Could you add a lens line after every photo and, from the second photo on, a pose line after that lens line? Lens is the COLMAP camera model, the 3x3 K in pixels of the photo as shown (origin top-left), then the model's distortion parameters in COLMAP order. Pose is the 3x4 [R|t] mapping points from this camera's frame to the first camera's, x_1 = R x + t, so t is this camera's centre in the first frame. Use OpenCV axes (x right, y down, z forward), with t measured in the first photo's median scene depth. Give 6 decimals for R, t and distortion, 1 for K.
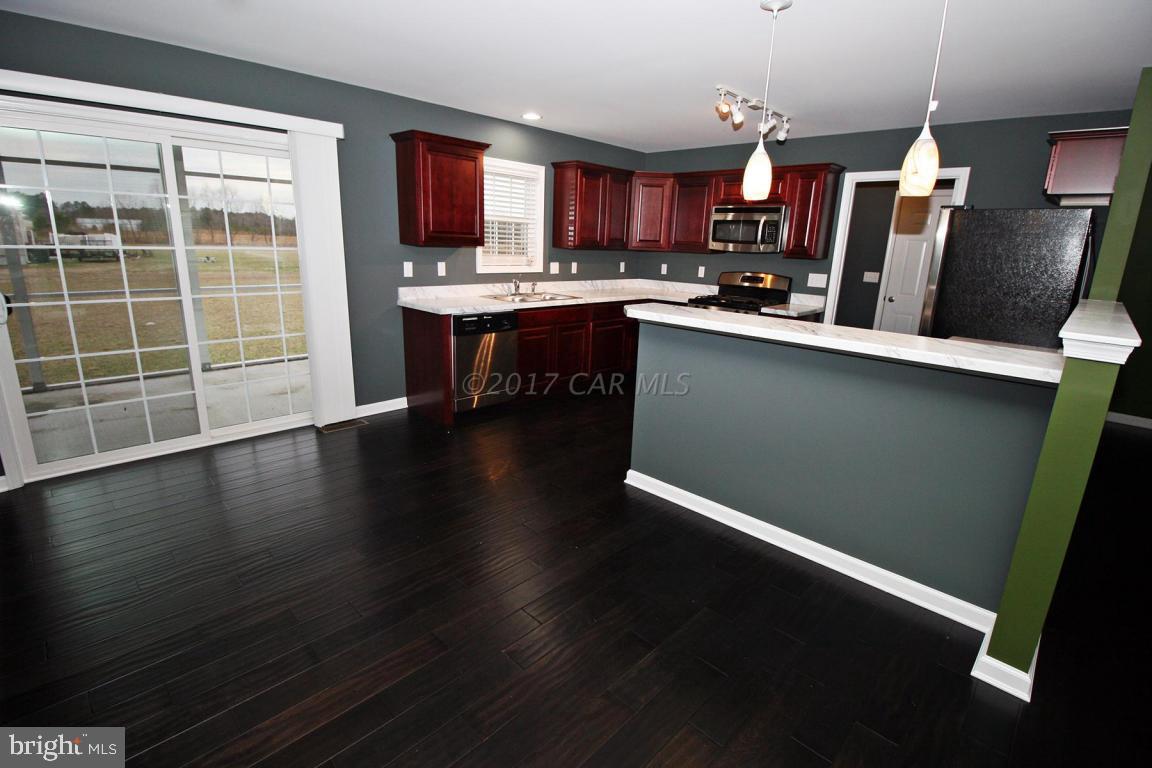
lens RADIAL K [[536.3, 0, 576.0], [0, 536.3, 384.0], [0, 0, 1]] dist [-0.013651, -0.001139]
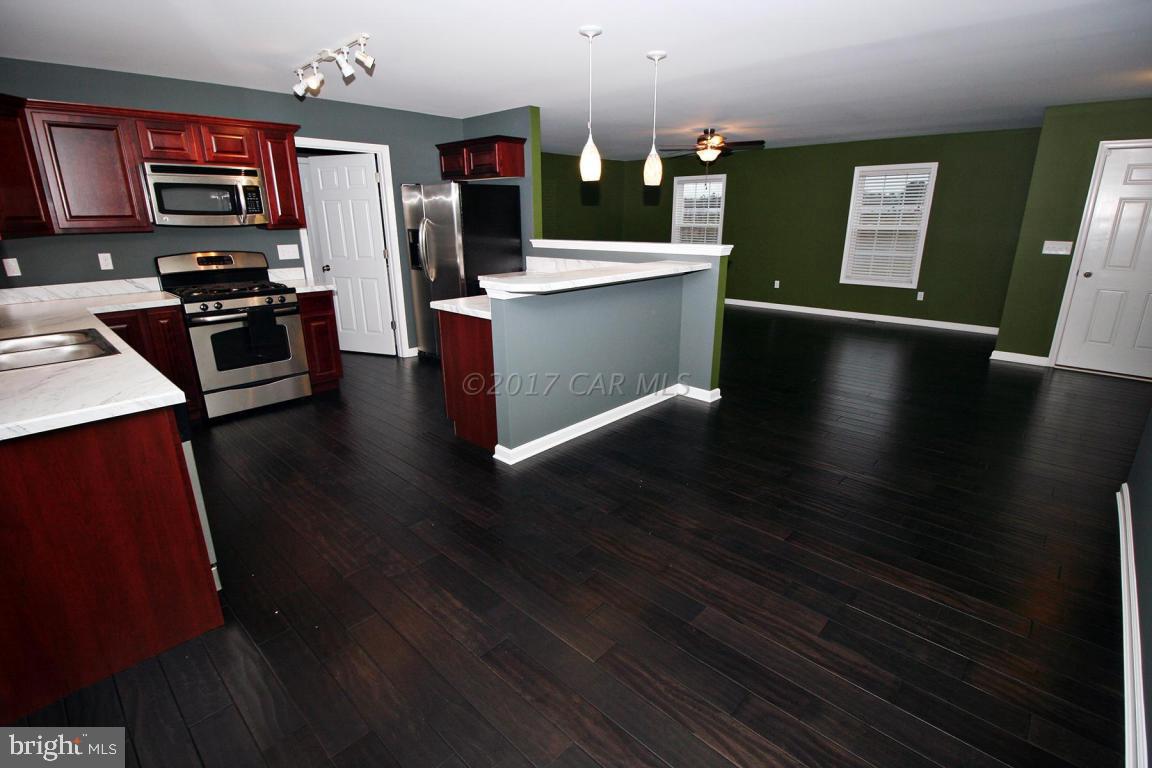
lens RADIAL K [[548.0, 0, 576.0], [0, 548.0, 384.0], [0, 0, 1]] dist [0.009665, -0.016076]
pose [[-0.009107, -0.326315, 0.945217, -0.515203], [0.262583, 0.911304, 0.317137, -0.151899], [-0.964866, 0.251086, 0.077385, 0.489265]]
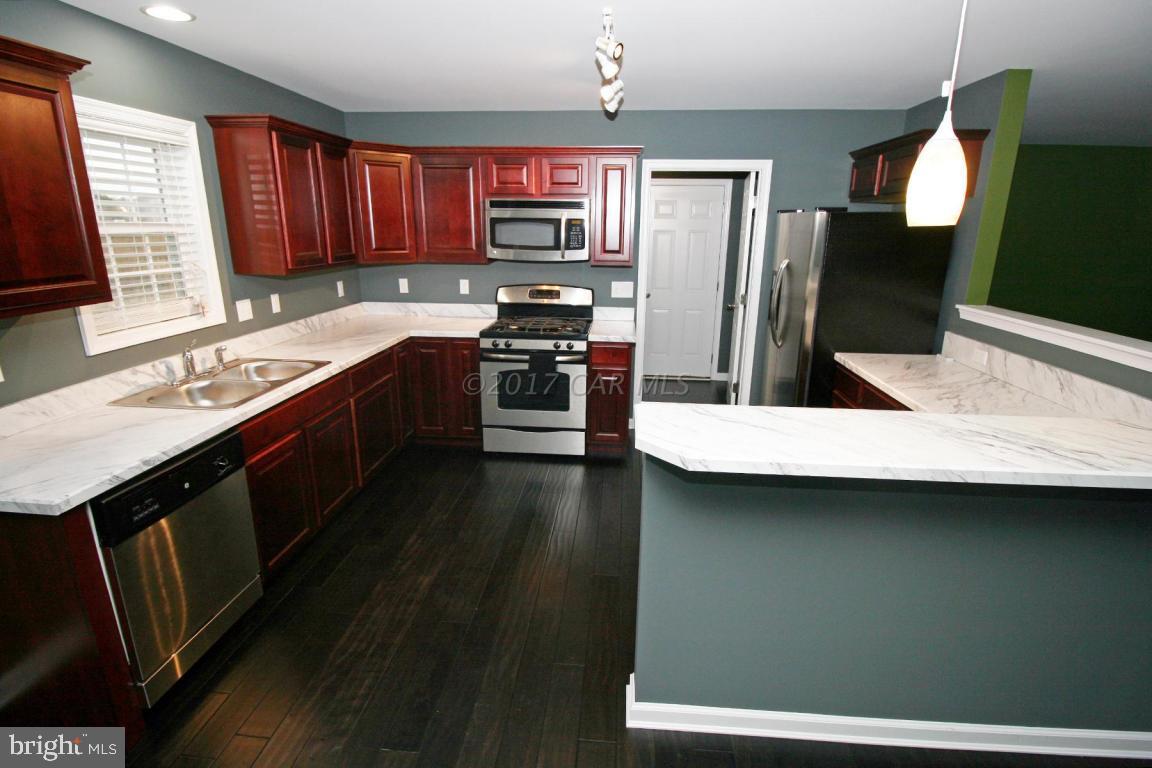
lens RADIAL K [[548.0, 0, 576.0], [0, 548.0, 384.0], [0, 0, 1]] dist [0.009665, -0.016076]
pose [[0.776536, -0.203400, 0.596339, -0.135328], [0.180512, 0.978605, 0.098726, -0.143768], [-0.603662, 0.030982, 0.796638, 0.362034]]
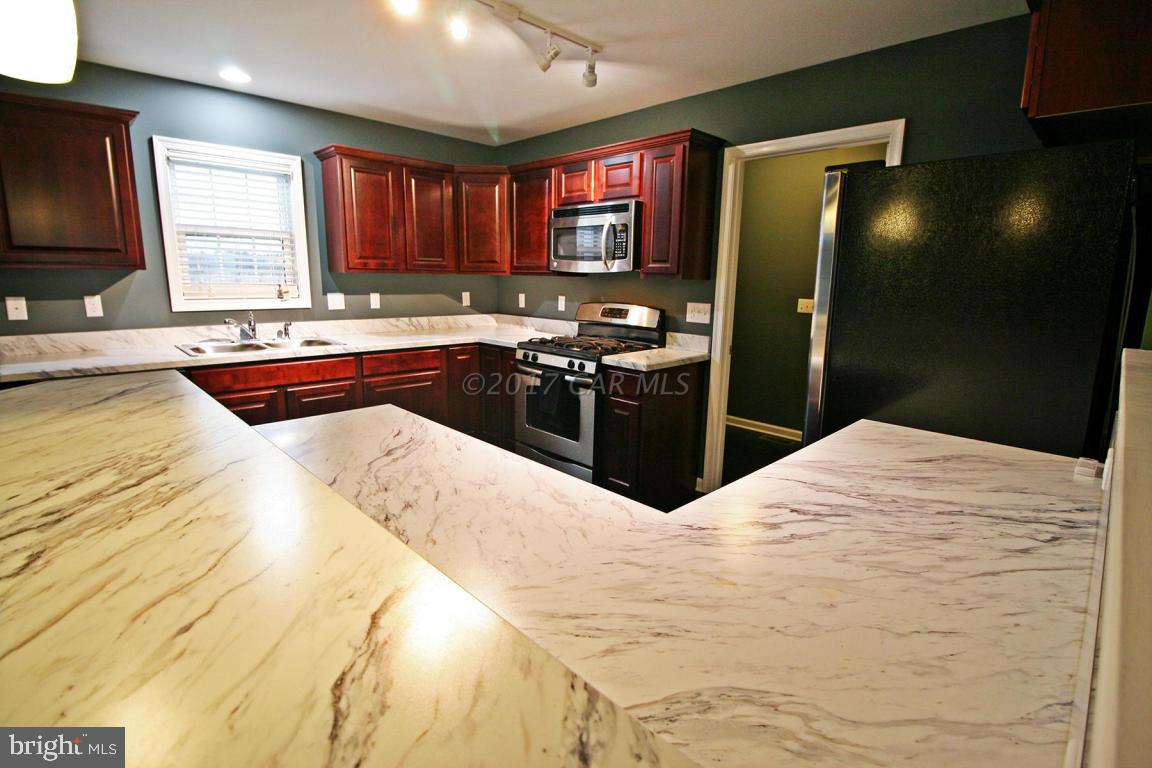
lens RADIAL K [[536.3, 0, 576.0], [0, 536.3, 384.0], [0, 0, 1]] dist [-0.013651, -0.001139]
pose [[0.999545, -0.012091, -0.027622, 0.309845], [0.010362, 0.998029, -0.061893, -0.064873], [0.028316, 0.061578, 0.997701, 0.332108]]
